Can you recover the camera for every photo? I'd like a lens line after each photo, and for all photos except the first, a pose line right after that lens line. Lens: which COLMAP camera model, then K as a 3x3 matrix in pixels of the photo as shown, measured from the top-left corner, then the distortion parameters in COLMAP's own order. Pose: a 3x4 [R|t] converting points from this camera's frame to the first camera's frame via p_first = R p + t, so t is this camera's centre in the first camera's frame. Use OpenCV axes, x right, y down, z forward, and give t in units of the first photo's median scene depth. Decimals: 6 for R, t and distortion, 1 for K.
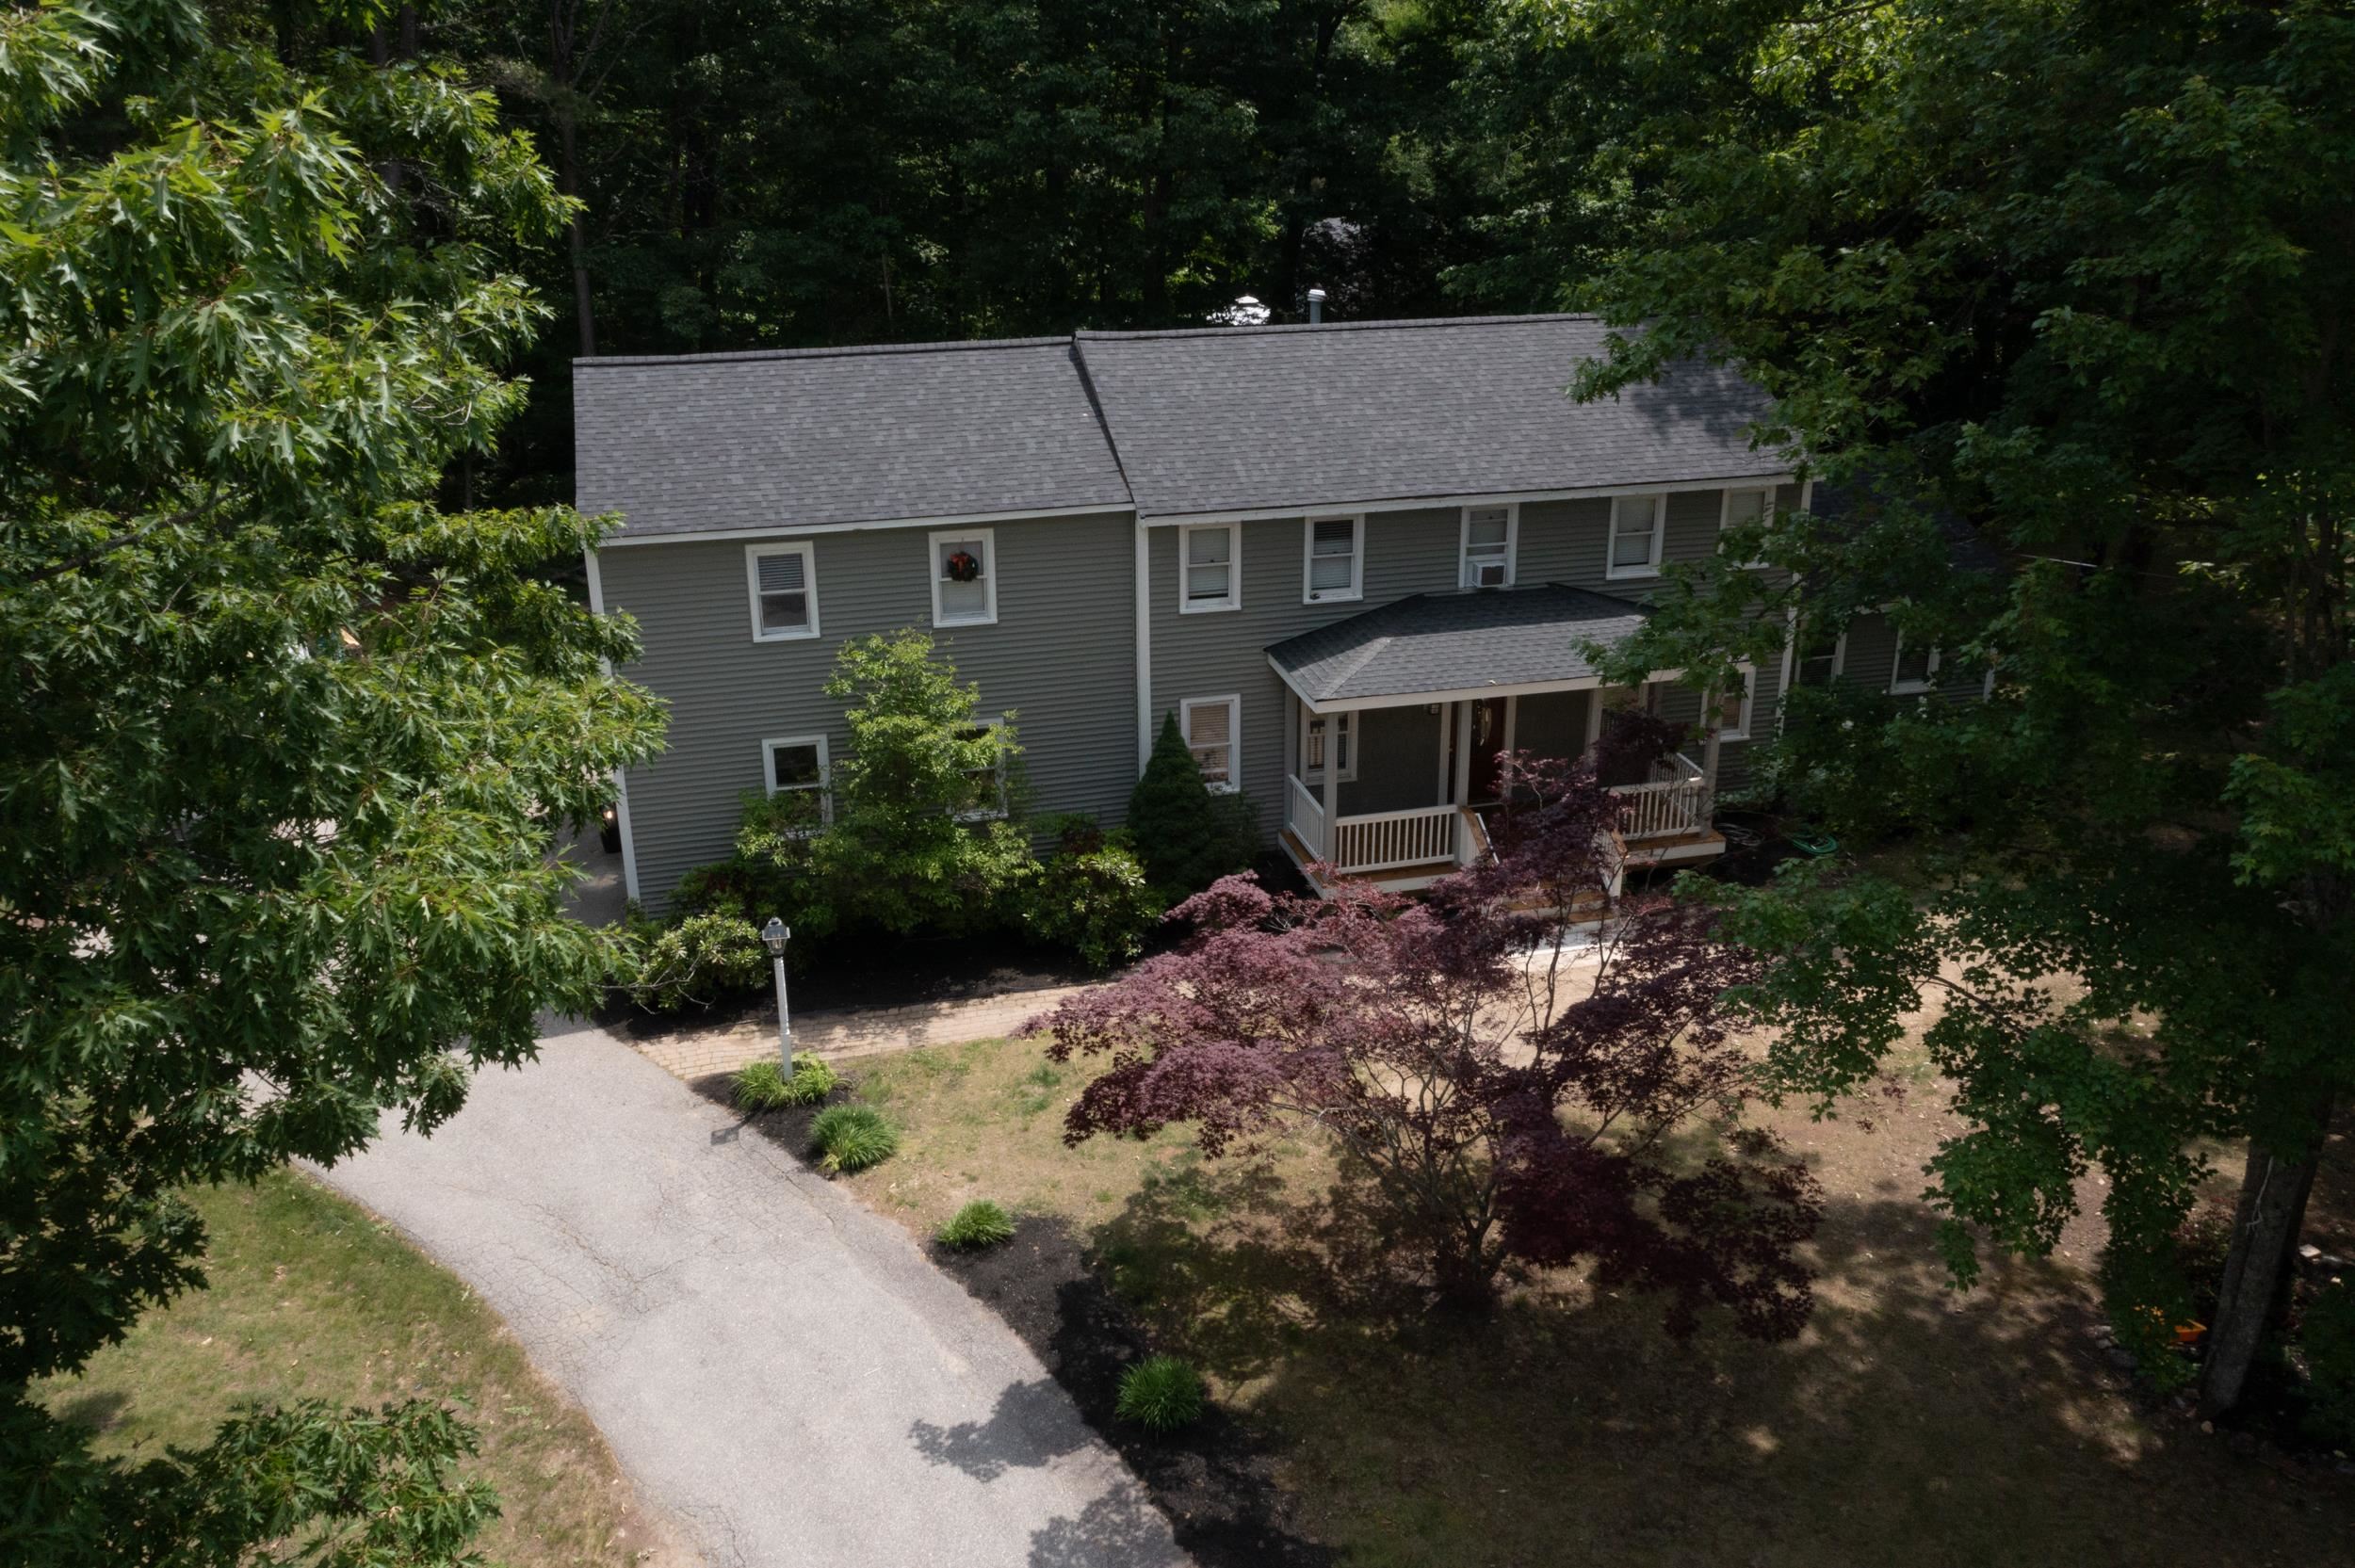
lens RADIAL K [[1884.3, 0, 1177.5], [0, 1884.3, 784.0], [0, 0, 1]] dist [-0.009168, 0.007023]
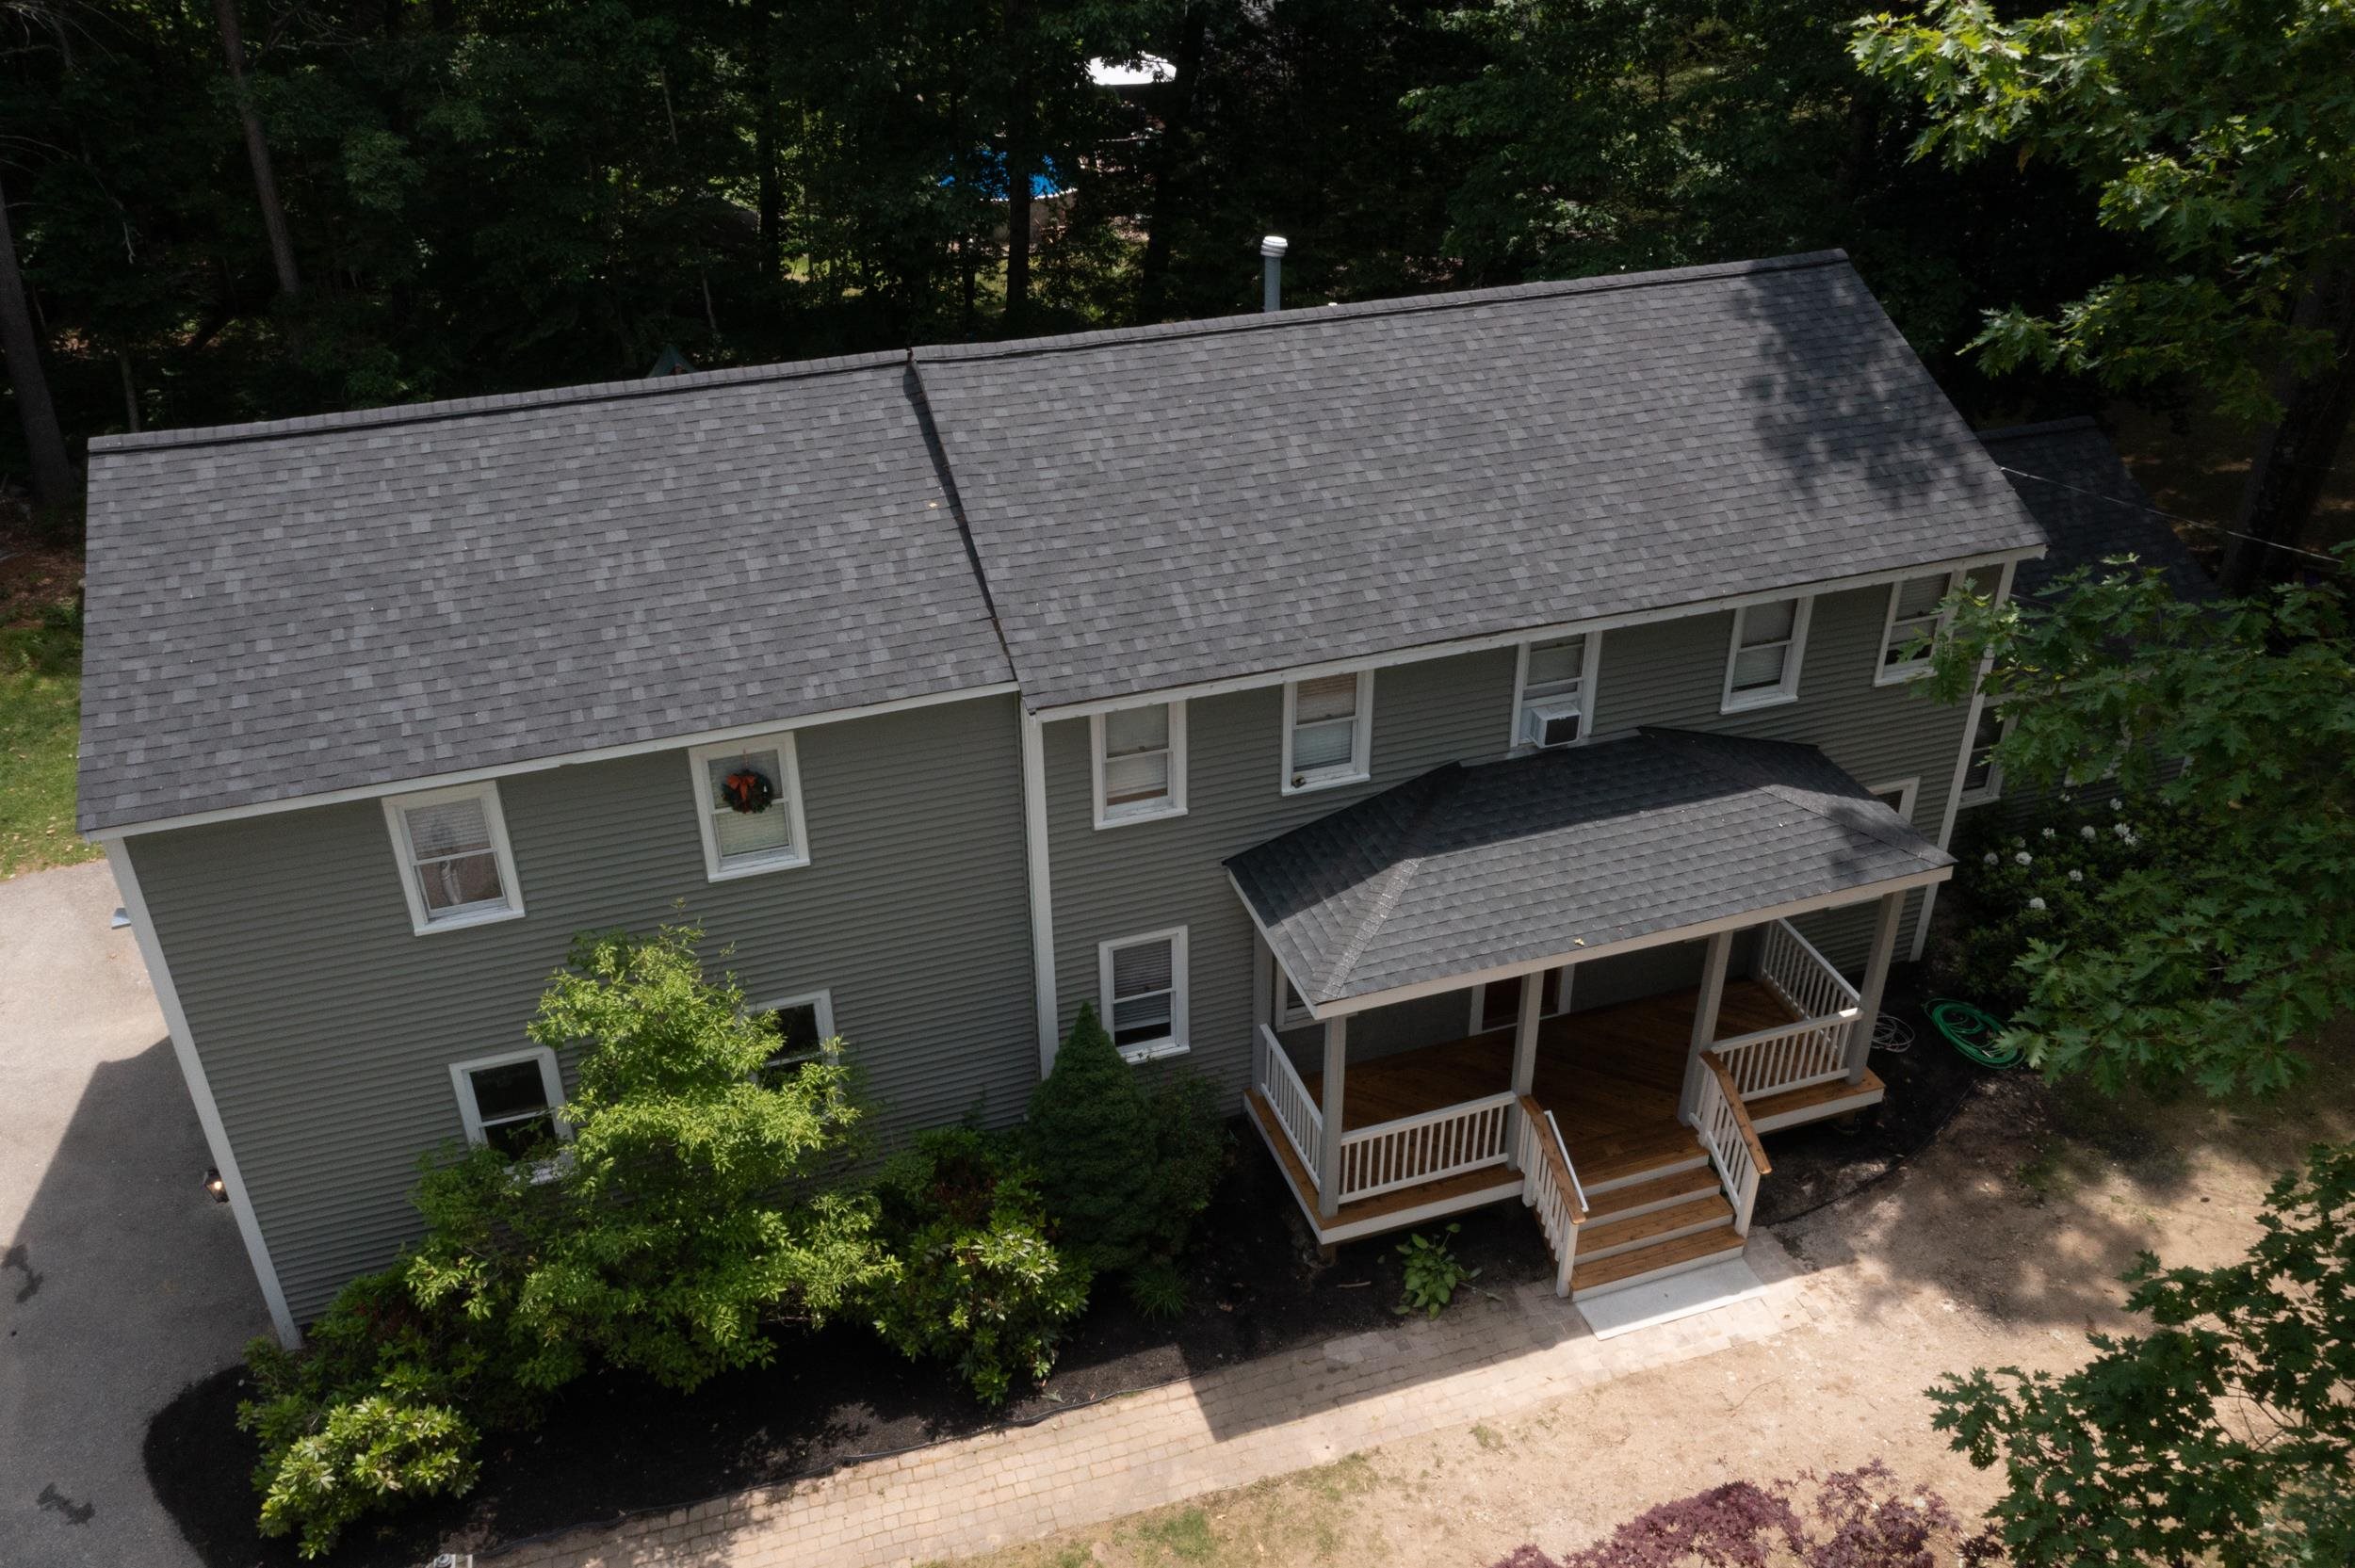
lens RADIAL K [[1884.3, 0, 1177.5], [0, 1884.3, 784.0], [0, 0, 1]] dist [-0.009168, 0.007023]
pose [[0.997564, -0.036022, 0.059743, -0.008362], [0.025522, 0.985452, 0.168028, -0.213368], [-0.064927, -0.166094, 0.983970, 0.362879]]
